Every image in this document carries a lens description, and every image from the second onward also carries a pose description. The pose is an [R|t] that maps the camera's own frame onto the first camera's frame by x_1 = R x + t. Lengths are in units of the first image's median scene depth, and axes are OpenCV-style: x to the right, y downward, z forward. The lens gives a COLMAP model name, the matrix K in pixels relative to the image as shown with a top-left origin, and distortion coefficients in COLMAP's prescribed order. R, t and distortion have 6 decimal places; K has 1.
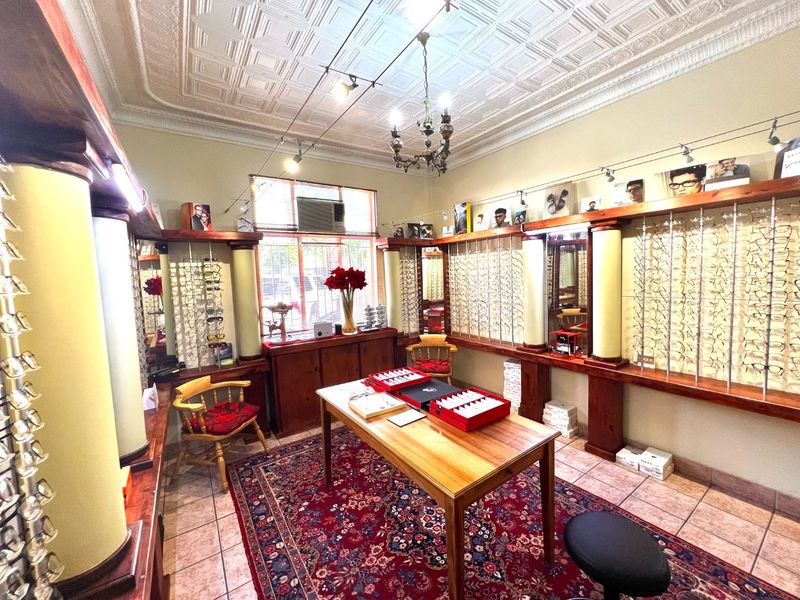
lens RADIAL K [[320.7, 0, 399.5], [0, 320.7, 298.8], [0, 0, 1]] dist [0.002081, 0.000311]
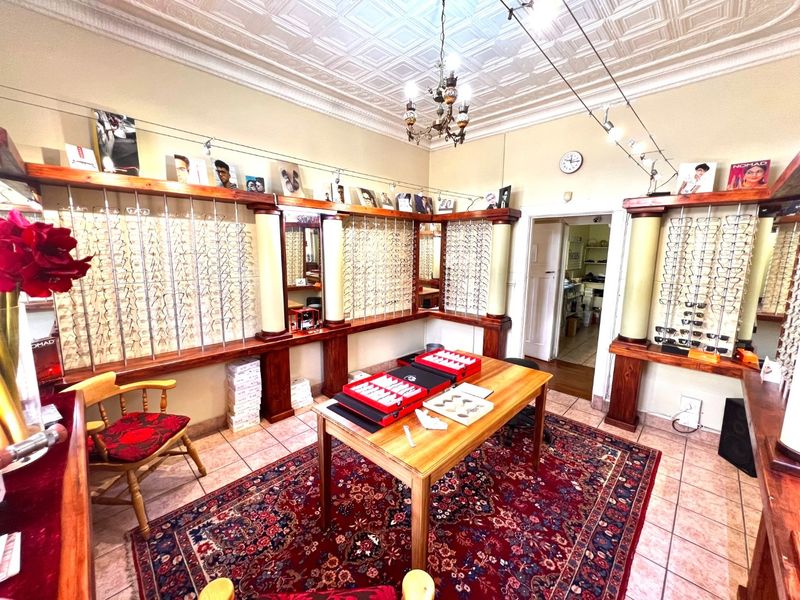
lens RADIAL K [[320.7, 0, 398.9], [0, 320.7, 298.5], [0, 0, 1]] dist [0.002081, 0.000311]
pose [[-0.192044, -0.112180, 0.974954, -0.826116], [0.072261, 0.989132, 0.128045, -0.065447], [-0.978722, 0.095041, -0.181851, 1.272697]]
